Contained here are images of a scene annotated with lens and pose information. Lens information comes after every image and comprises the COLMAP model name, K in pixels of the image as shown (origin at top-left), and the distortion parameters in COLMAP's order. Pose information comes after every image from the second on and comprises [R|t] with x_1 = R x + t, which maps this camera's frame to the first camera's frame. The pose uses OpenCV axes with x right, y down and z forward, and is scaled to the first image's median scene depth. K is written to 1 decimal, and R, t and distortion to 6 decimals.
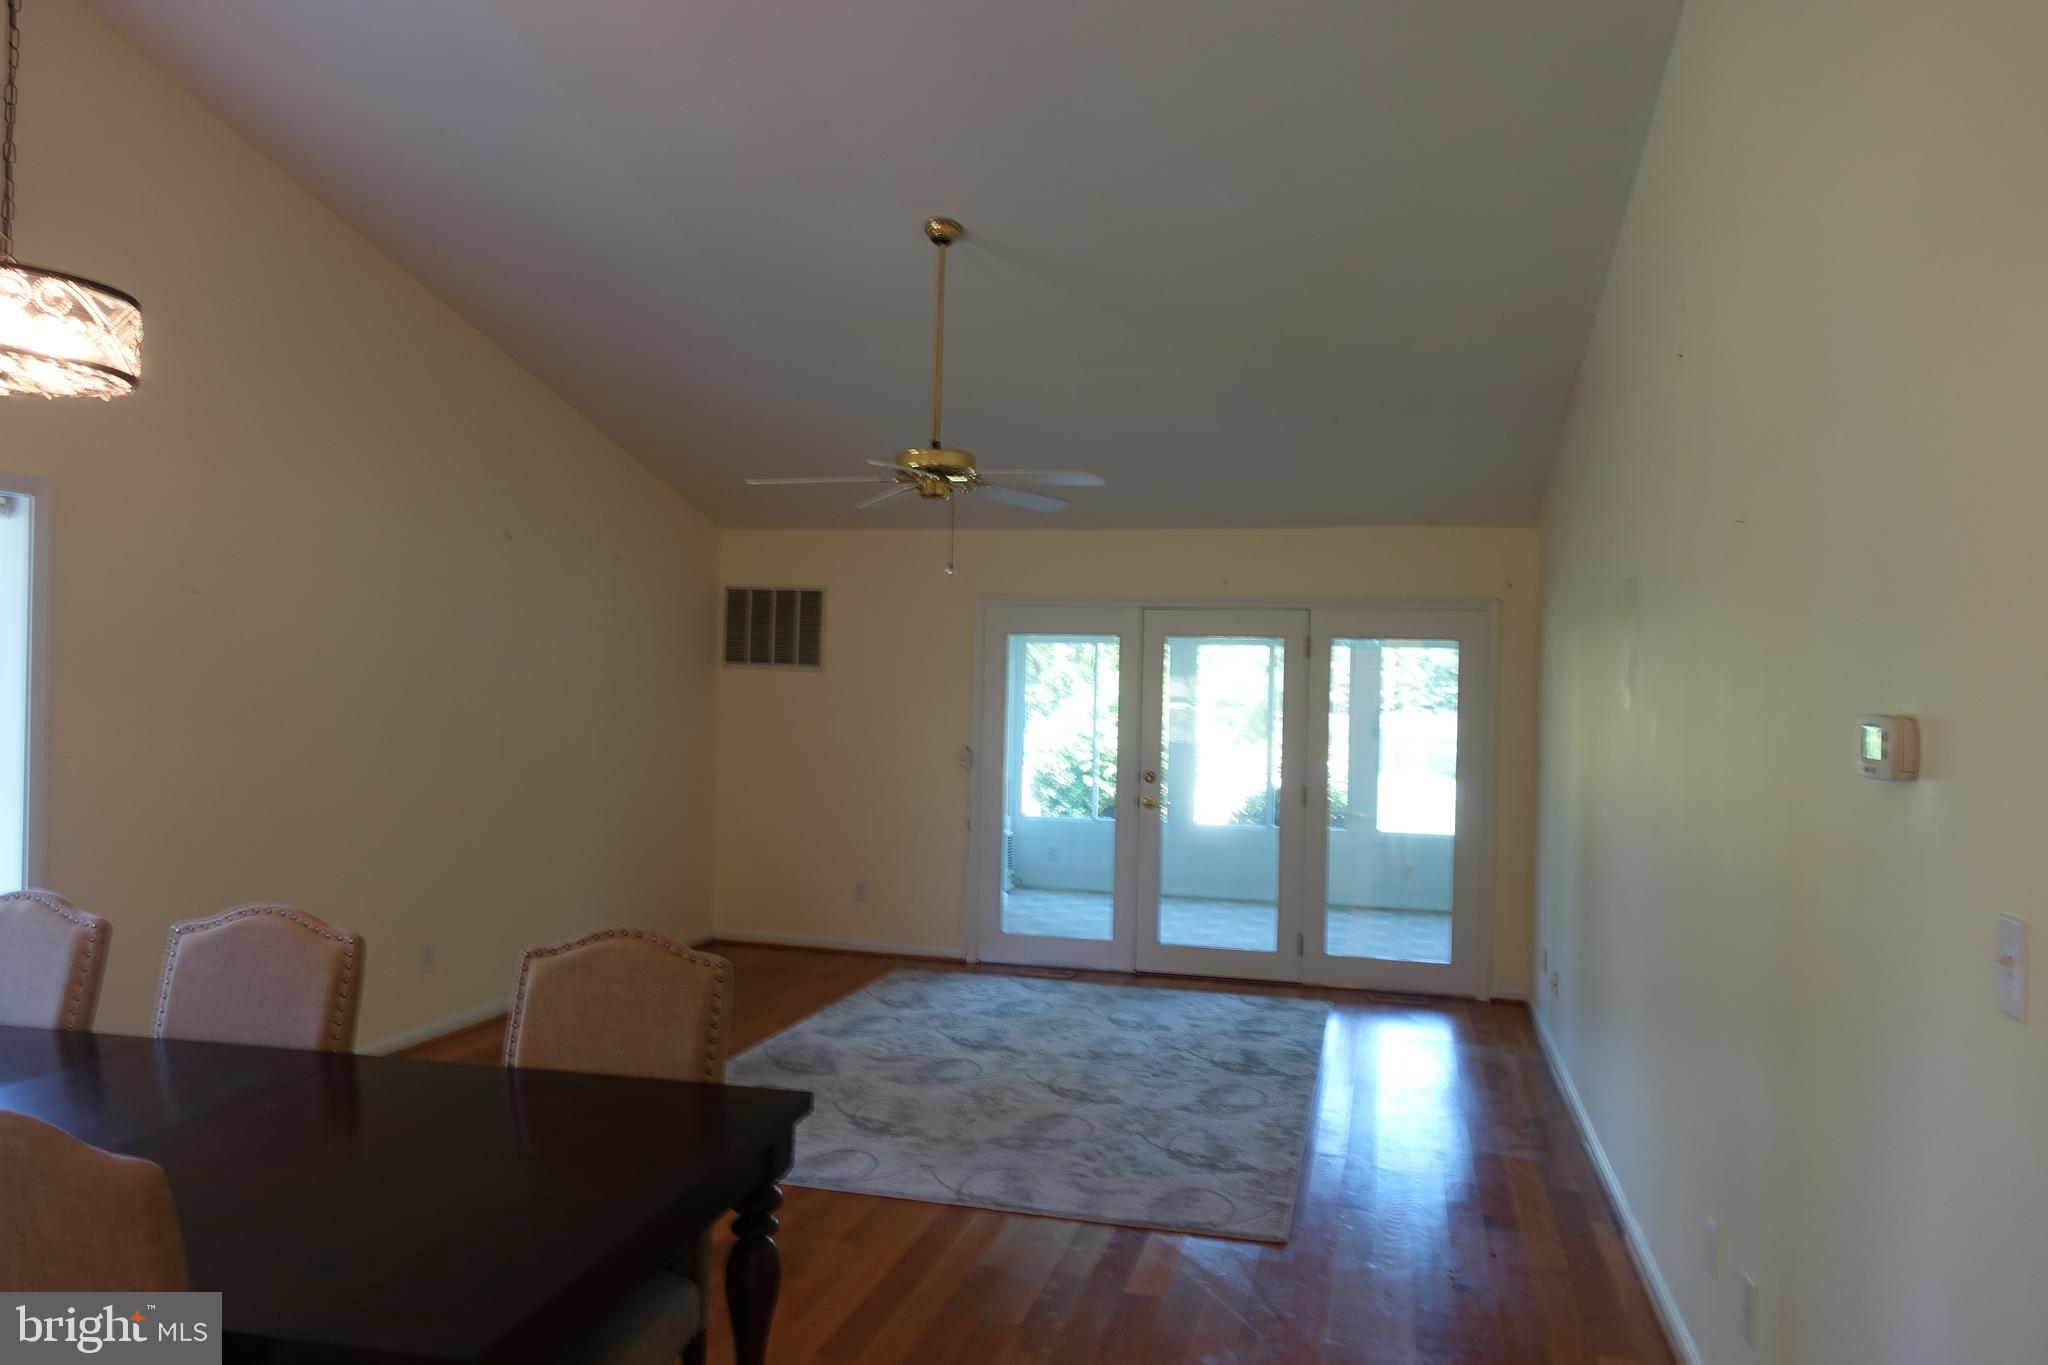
lens RADIAL K [[1418.2, 0, 1029.8], [0, 1418.2, 677.8], [0, 0, 1]] dist [0.005159, 0.002089]
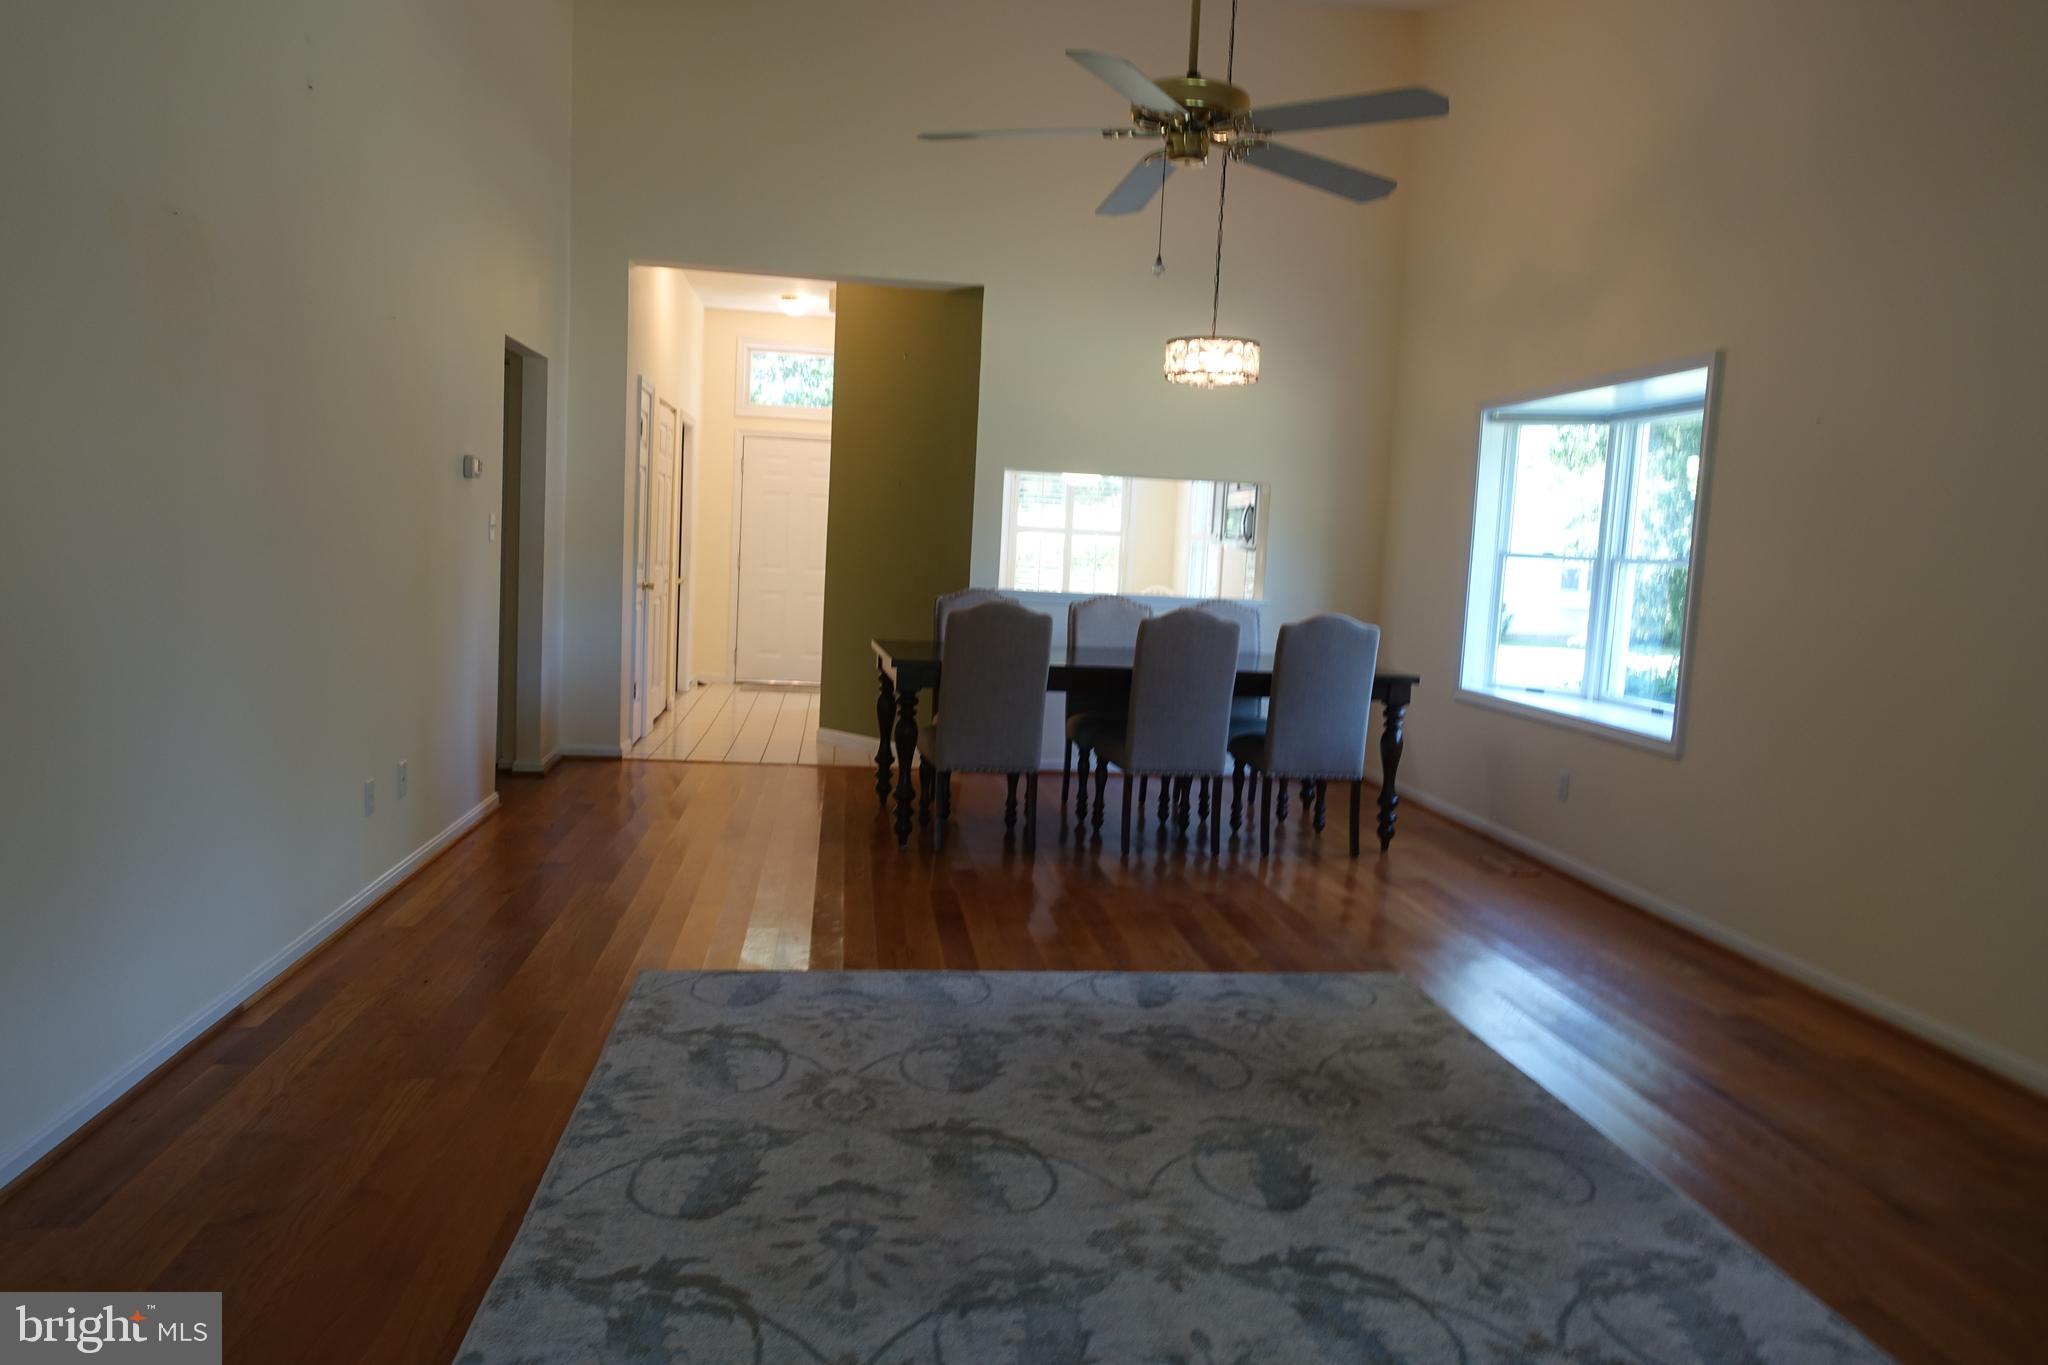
lens RADIAL K [[1418.2, 0, 1029.8], [0, 1418.2, 677.8], [0, 0, 1]] dist [0.005159, 0.002089]
pose [[-0.927632, -0.036466, -0.371712, 0.236609], [-0.065180, 0.995756, 0.064974, 0.074356], [0.367765, 0.084500, -0.926071, 1.559893]]
